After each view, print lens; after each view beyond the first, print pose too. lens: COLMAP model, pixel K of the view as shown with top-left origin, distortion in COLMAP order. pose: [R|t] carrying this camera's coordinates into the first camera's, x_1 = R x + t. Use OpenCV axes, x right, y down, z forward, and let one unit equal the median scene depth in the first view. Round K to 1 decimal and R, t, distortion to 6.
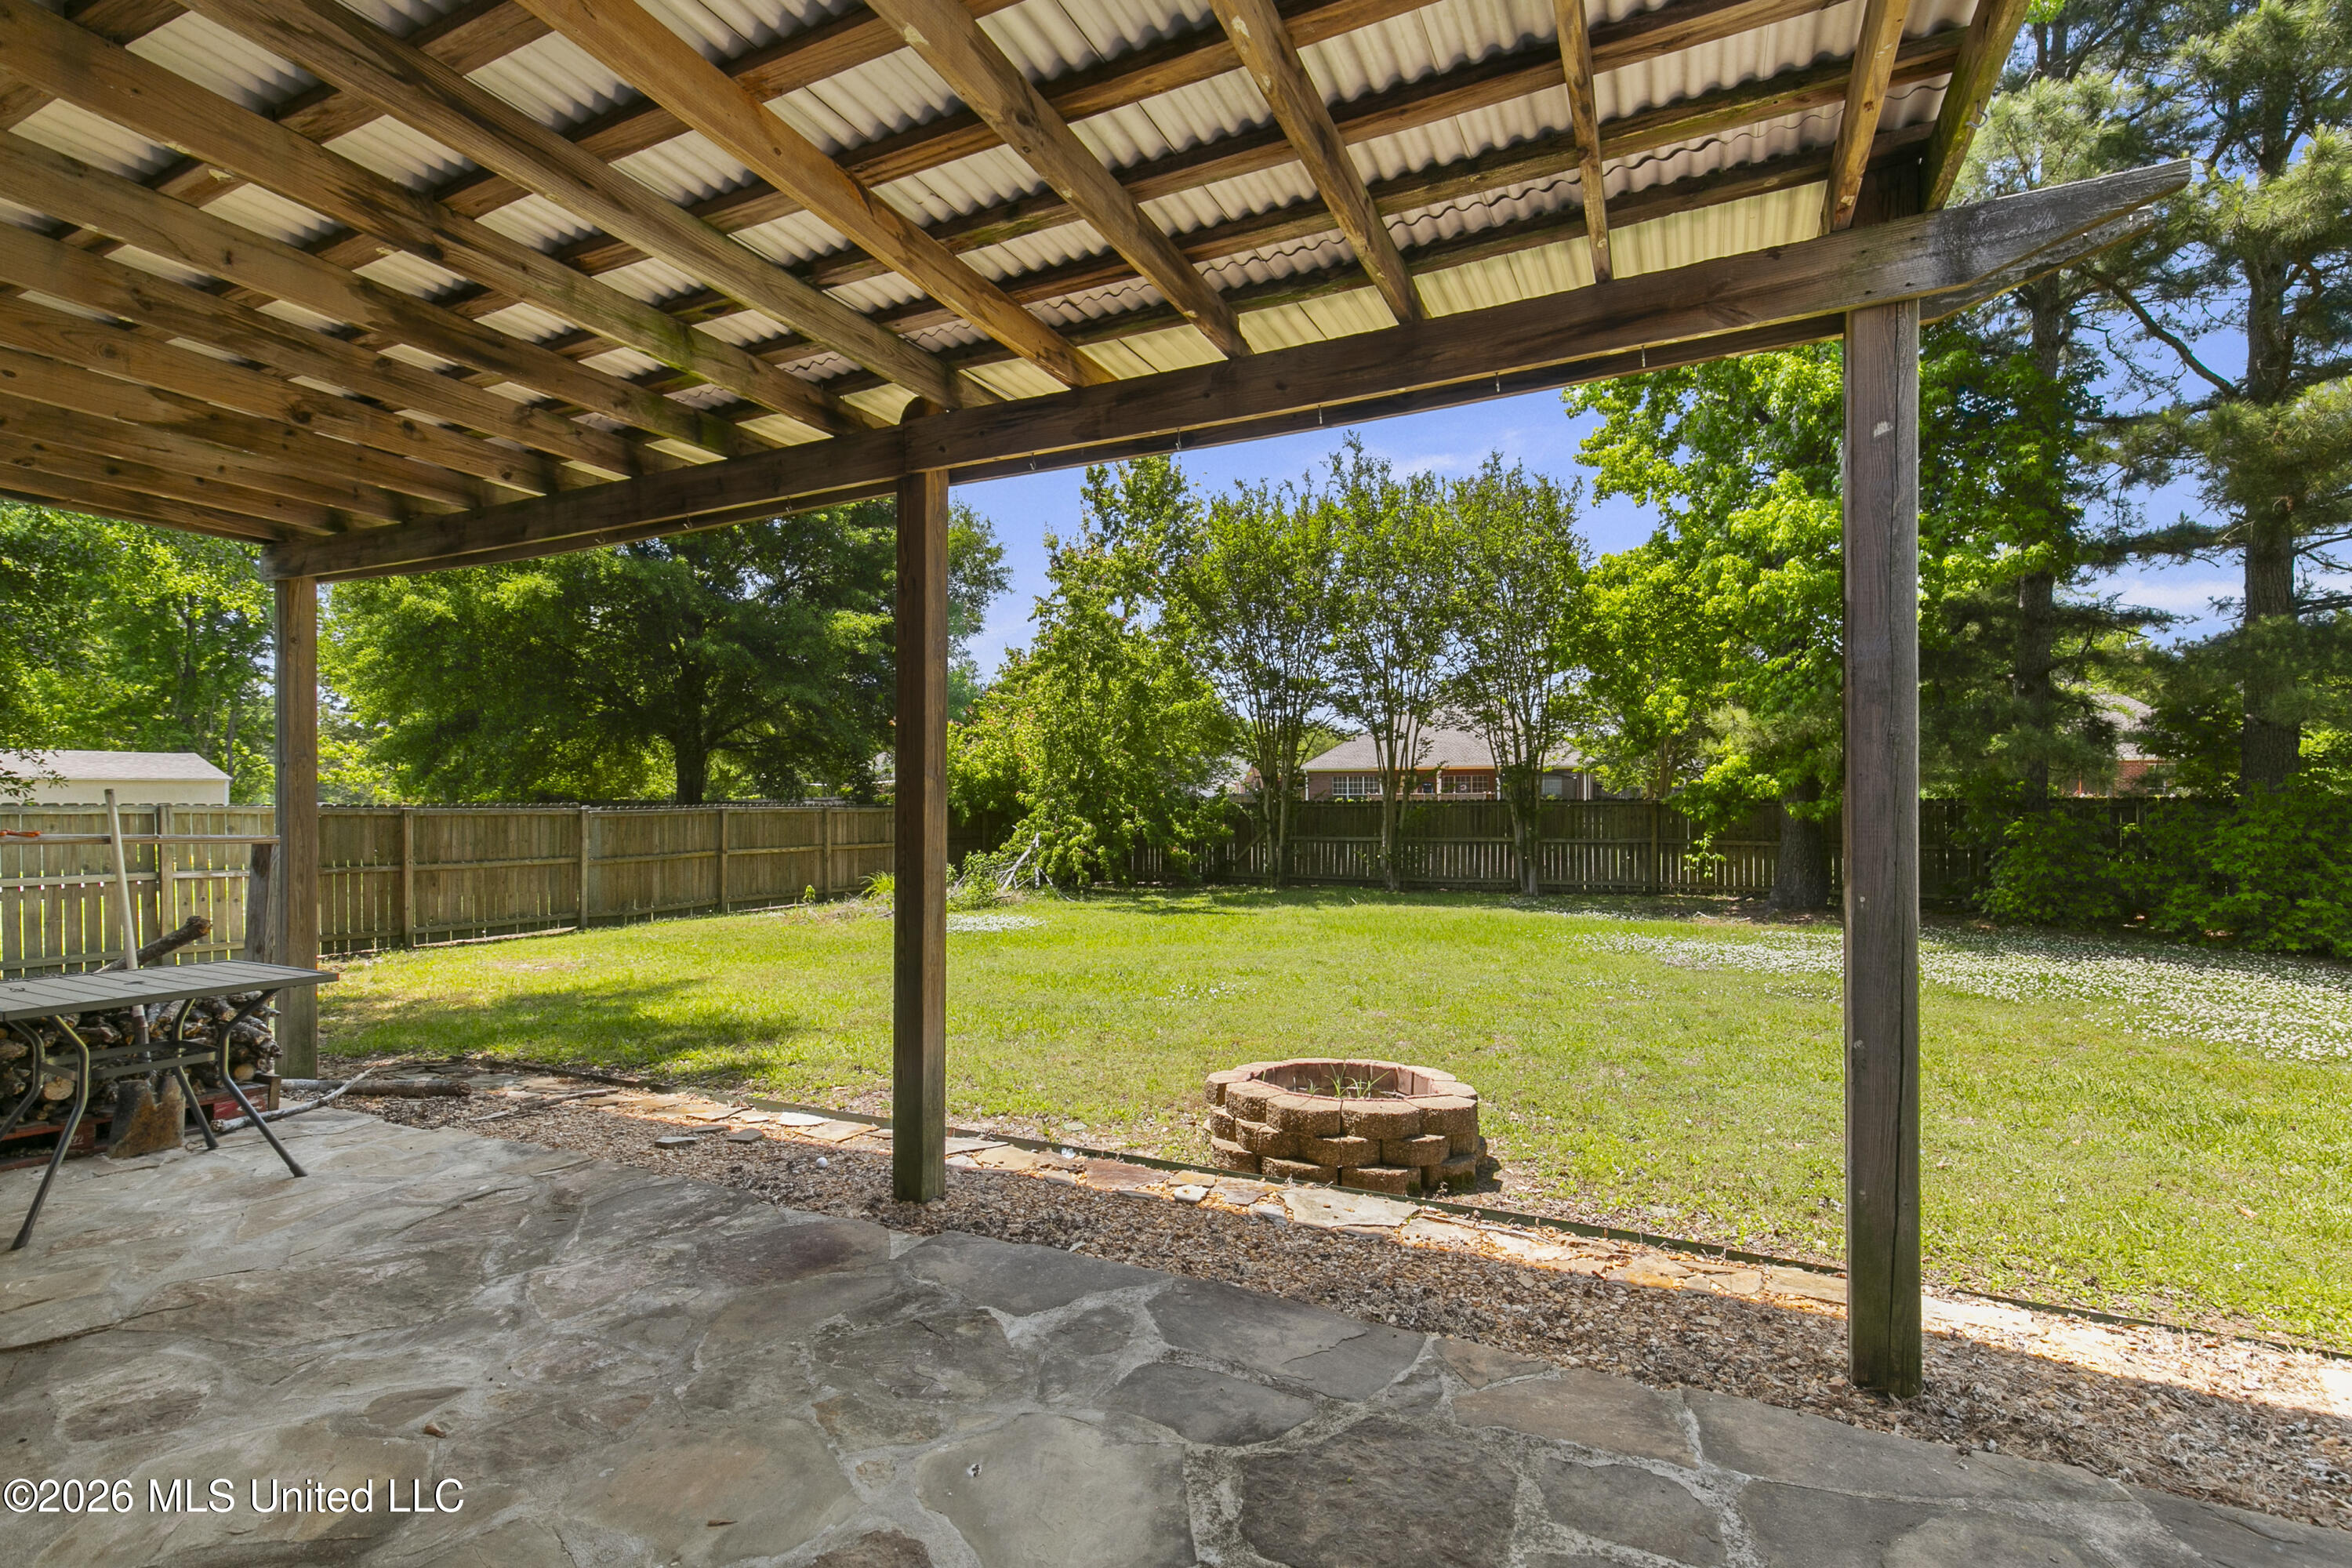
lens RADIAL K [[1068.3, 0, 1168.1], [0, 1068.3, 795.5], [0, 0, 1]] dist [0.009647, -0.001201]
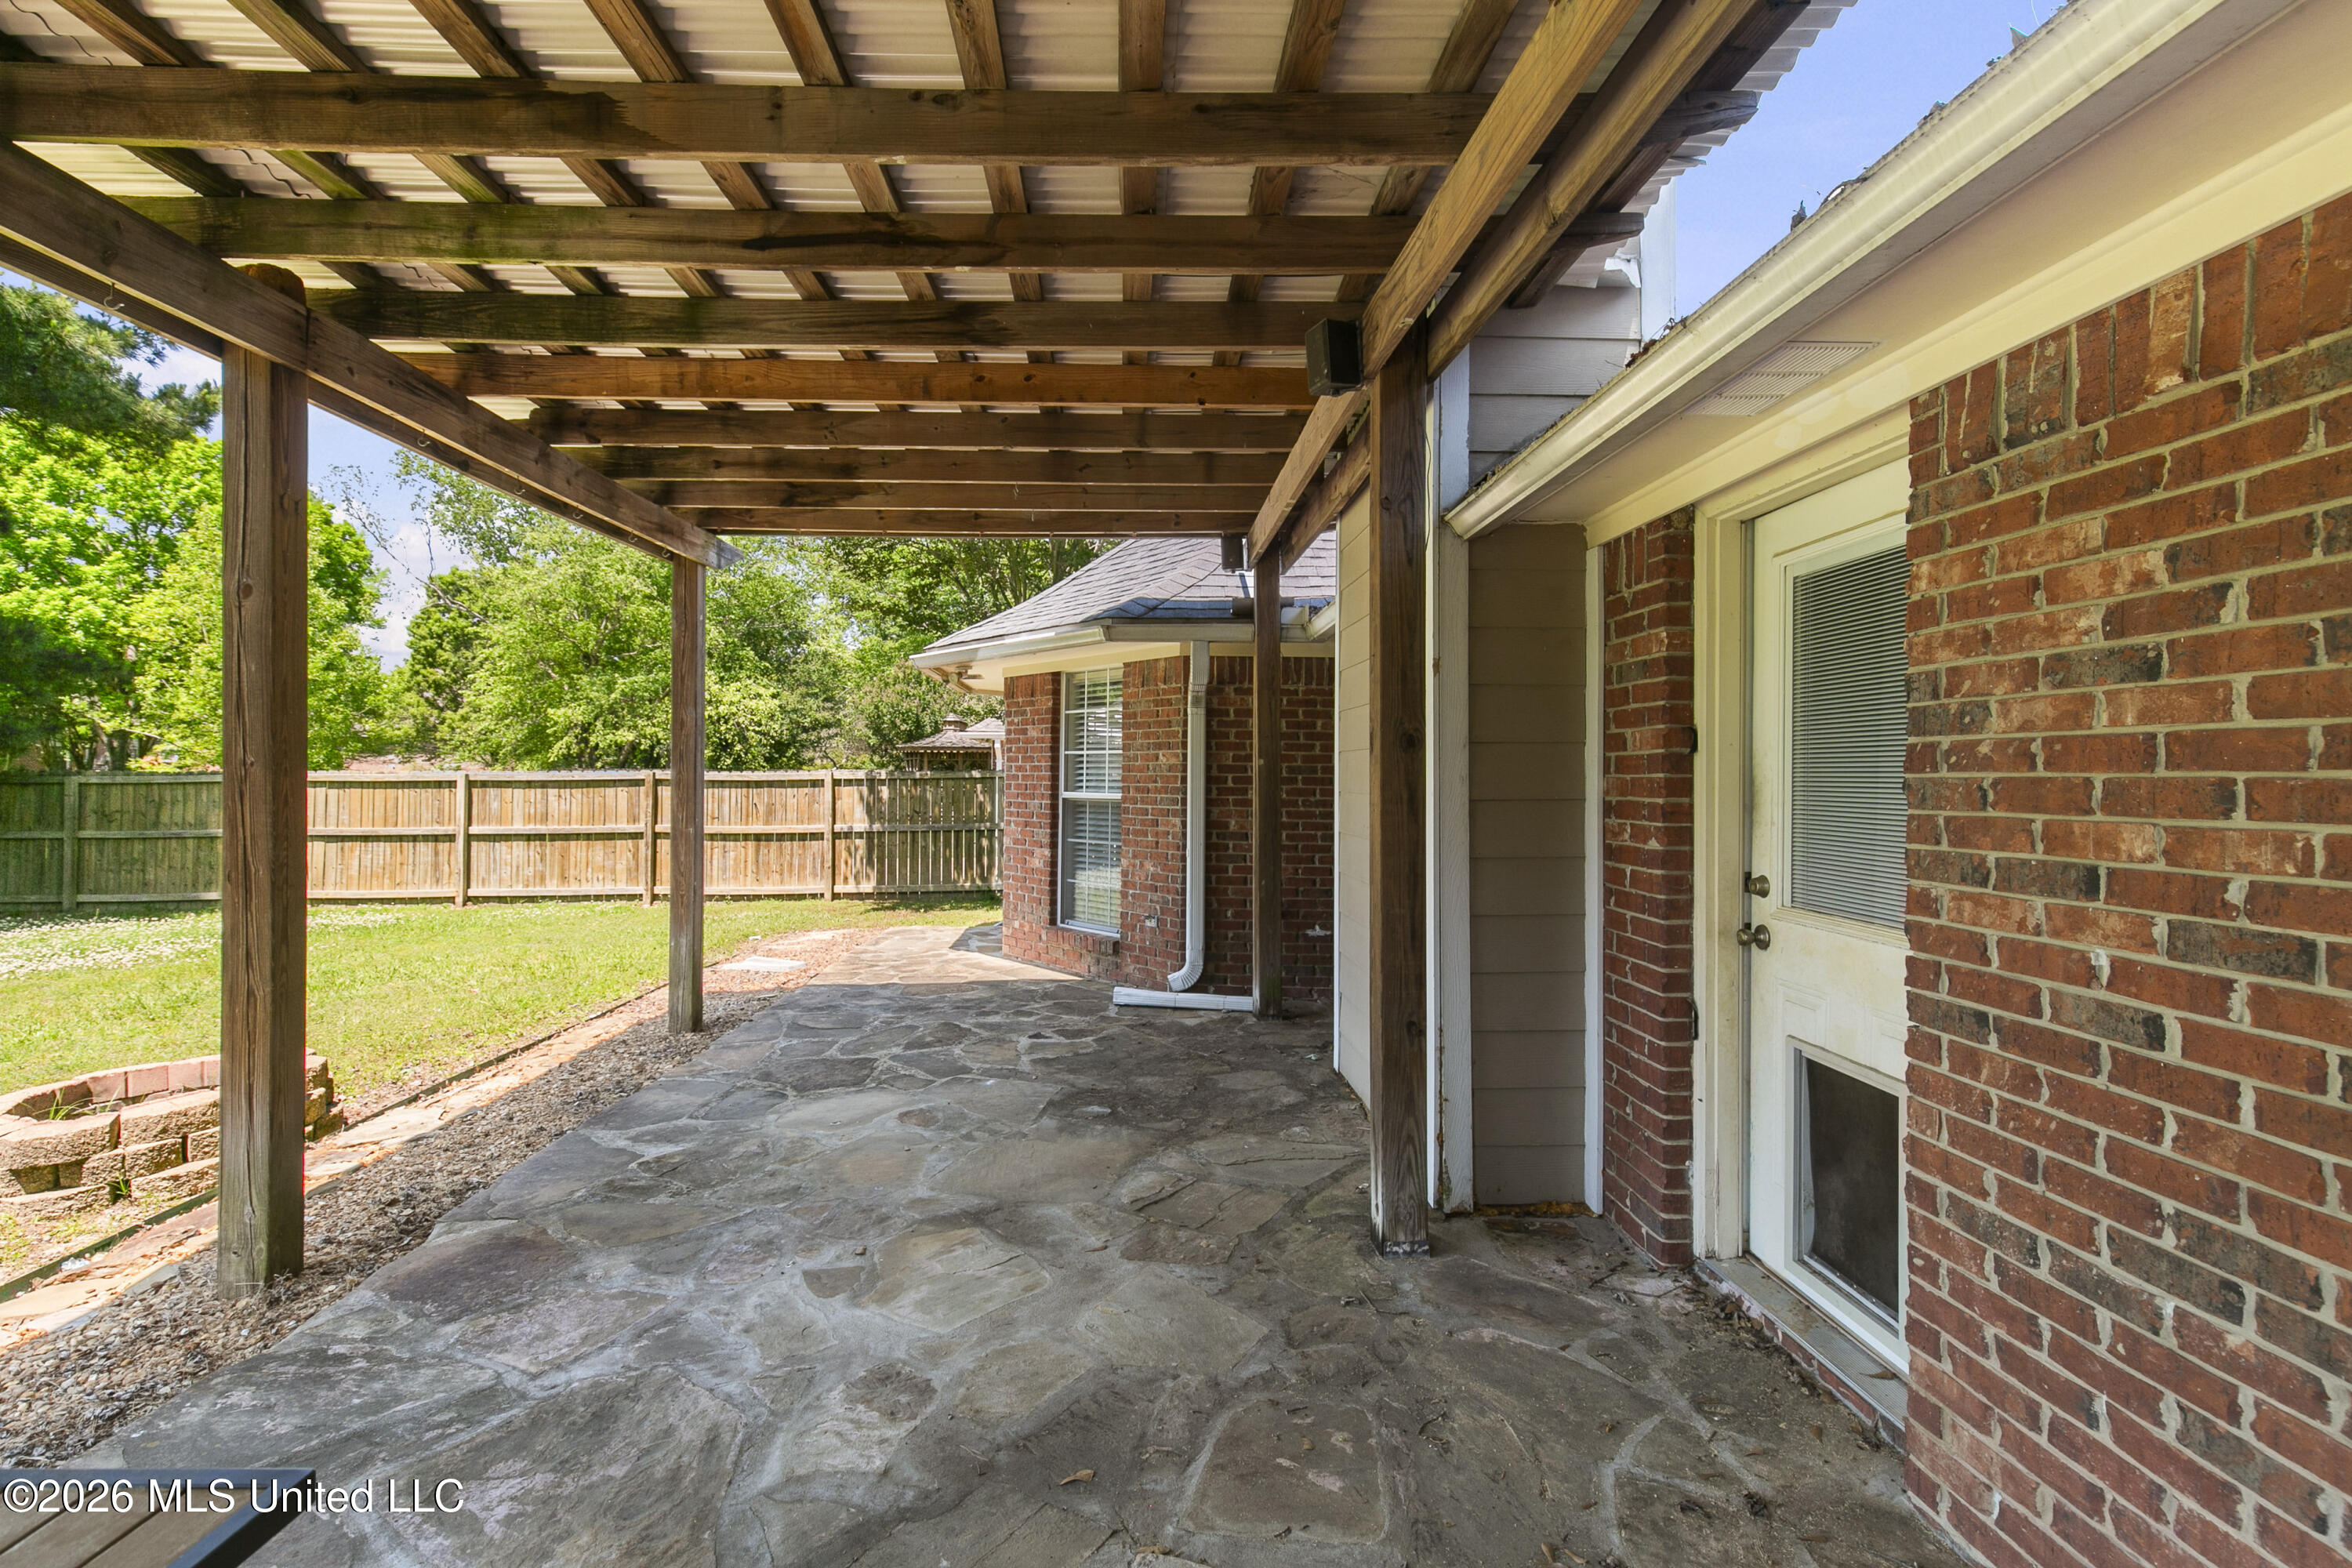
lens RADIAL K [[1219.2, 0, 1174.7], [0, 1219.2, 779.1], [0, 0, 1]] dist [-0.001521, -0.000146]
pose [[-0.475096, -0.005959, 0.879914, -1.757488], [-0.004129, 0.999981, 0.004542, -0.000946], [-0.879924, -0.001475, -0.475112, 1.105694]]
